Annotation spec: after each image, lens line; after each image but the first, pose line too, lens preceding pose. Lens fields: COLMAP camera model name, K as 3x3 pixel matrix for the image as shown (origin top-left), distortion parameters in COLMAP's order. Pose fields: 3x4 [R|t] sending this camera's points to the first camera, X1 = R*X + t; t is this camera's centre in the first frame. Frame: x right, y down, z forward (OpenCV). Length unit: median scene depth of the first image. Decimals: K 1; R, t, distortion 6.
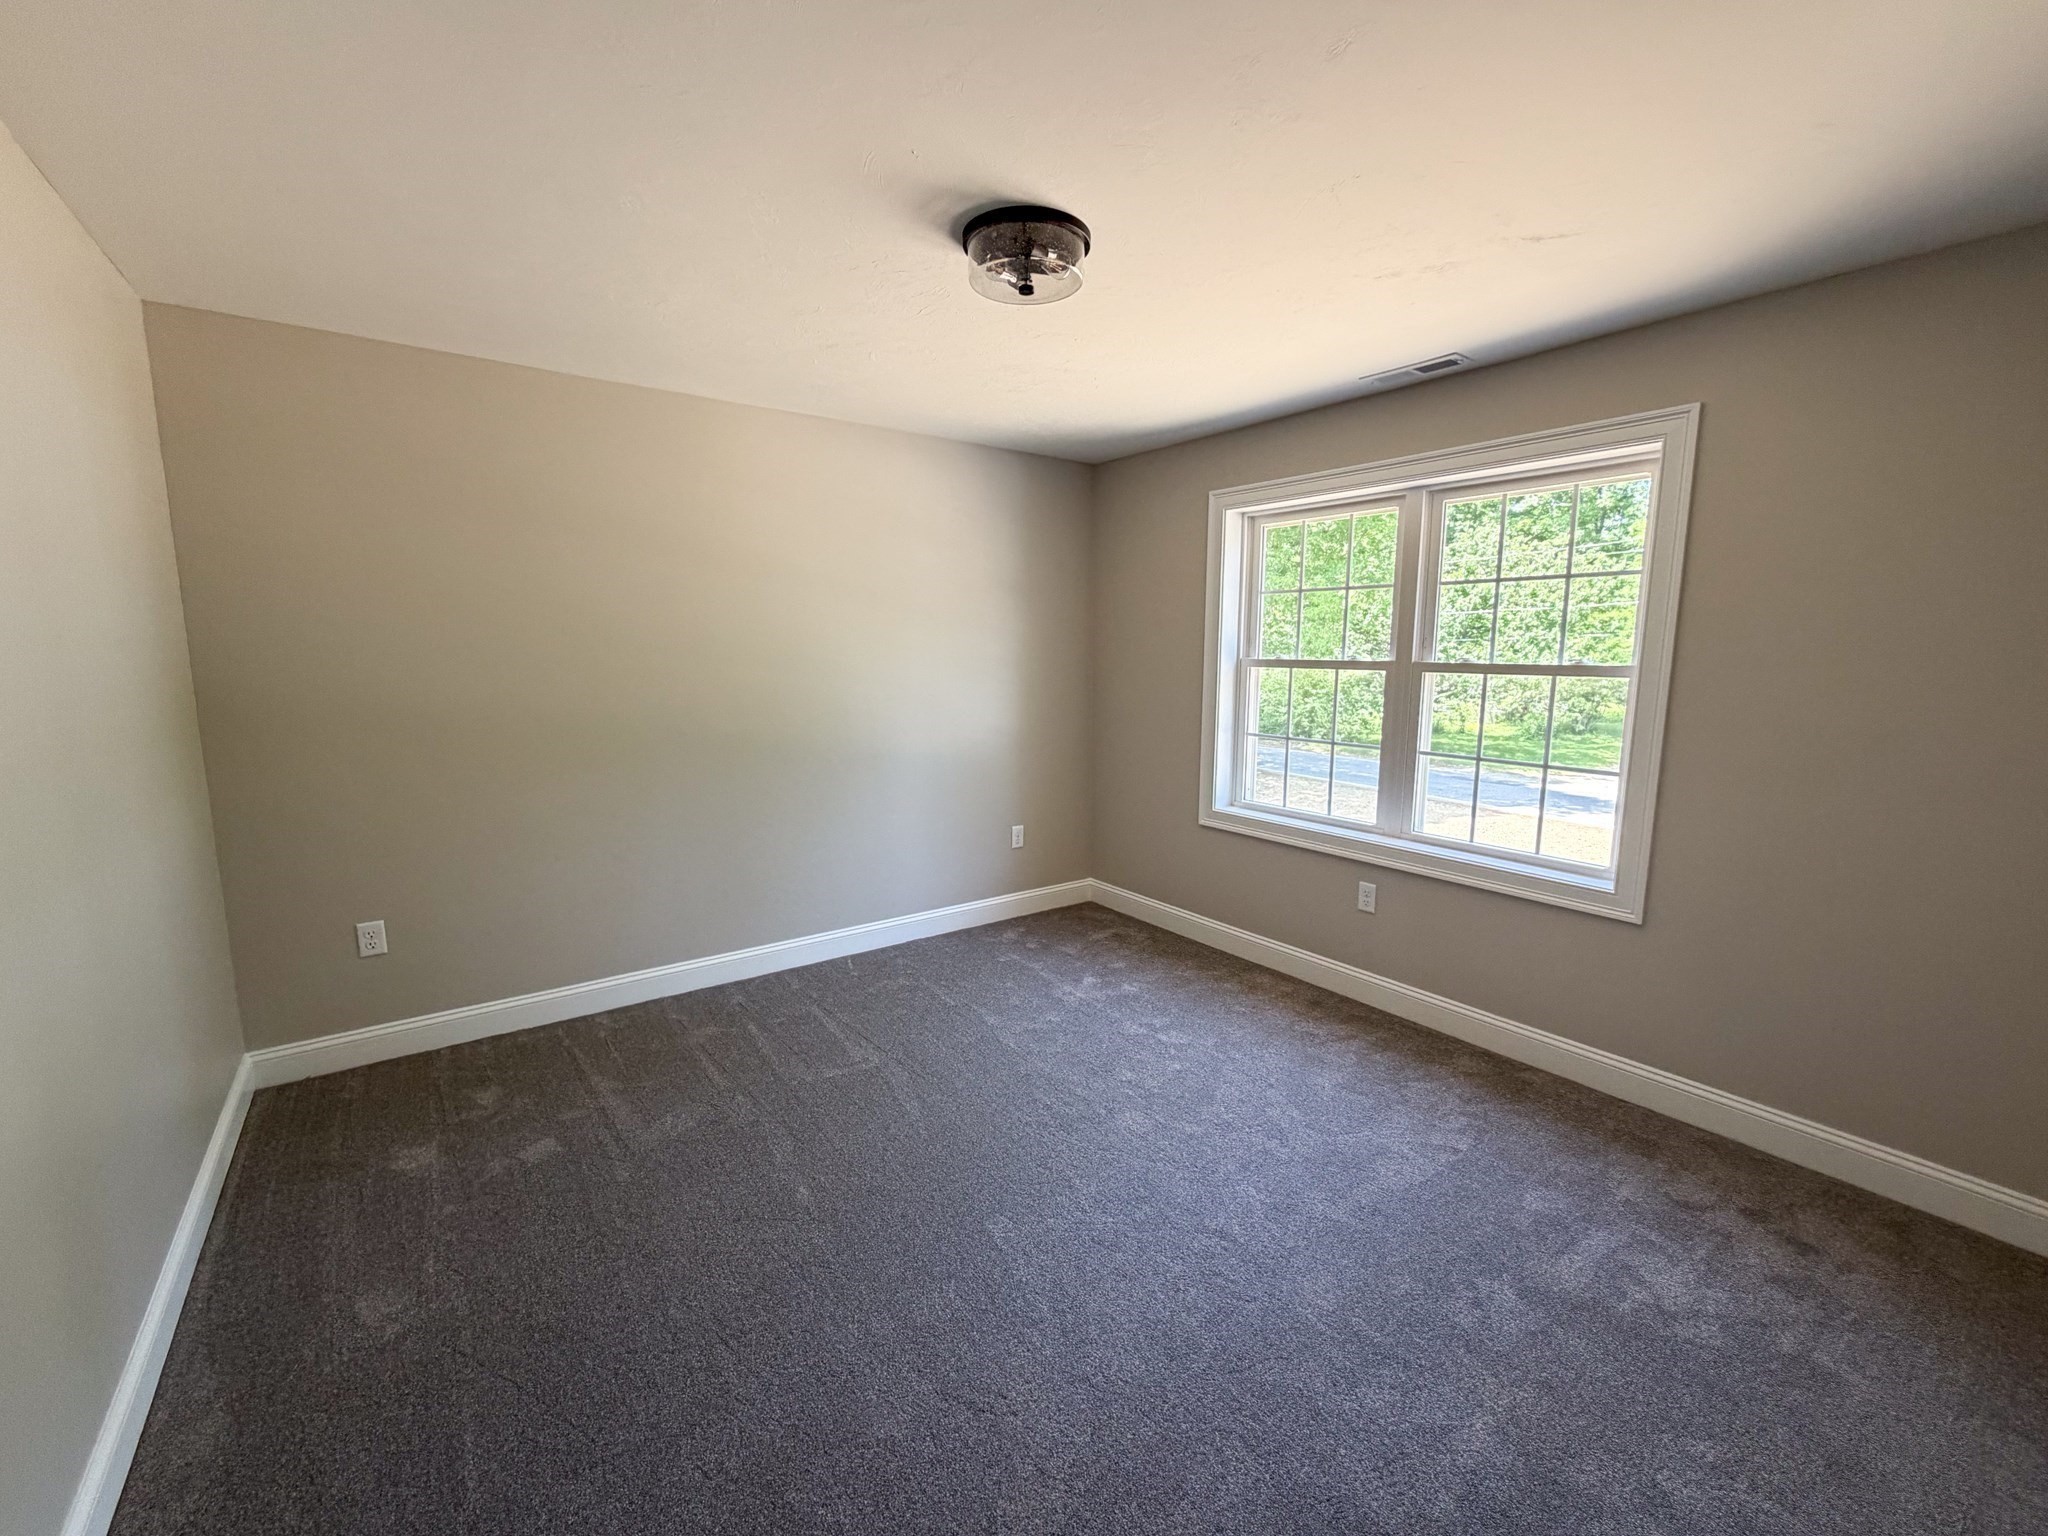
lens RADIAL K [[831.0, 0, 1028.8], [0, 831.0, 770.2], [0, 0, 1]] dist [0.000637, 0.000284]
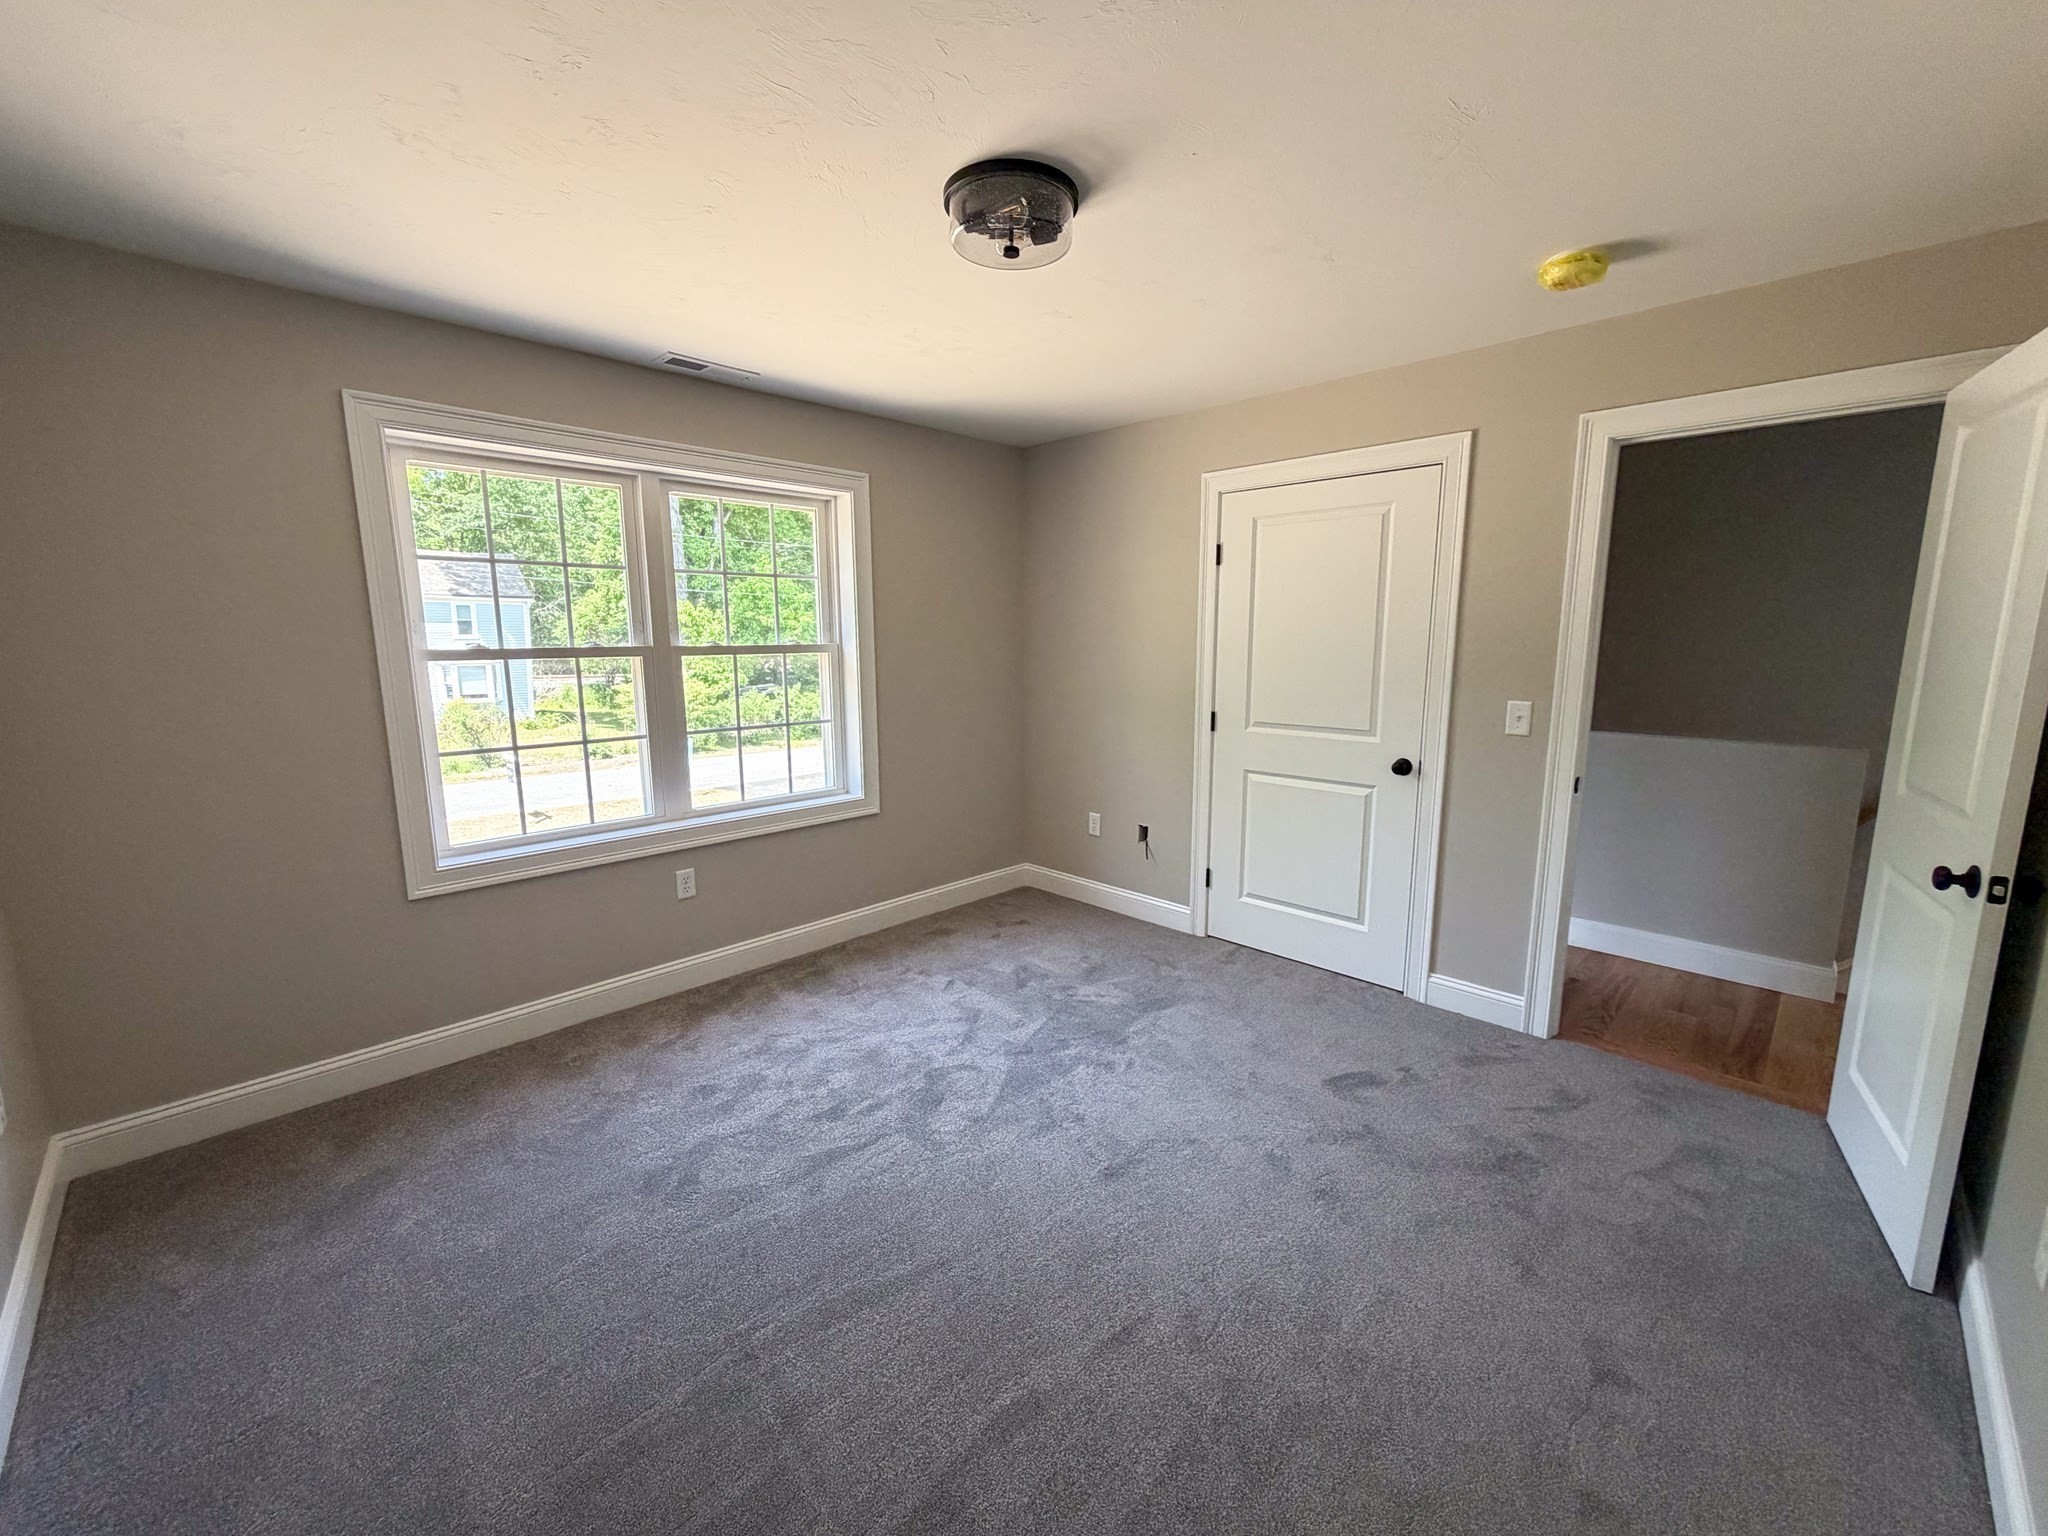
lens RADIAL K [[814.3, 0, 1027.1], [0, 814.3, 771.9], [0, 0, 1]] dist [-0.000219, 0.000007]
pose [[-0.141753, -0.171842, 0.974873, -0.670541], [0.146200, 0.970383, 0.192309, -0.121632], [-0.979046, 0.169787, -0.112431, 0.790936]]
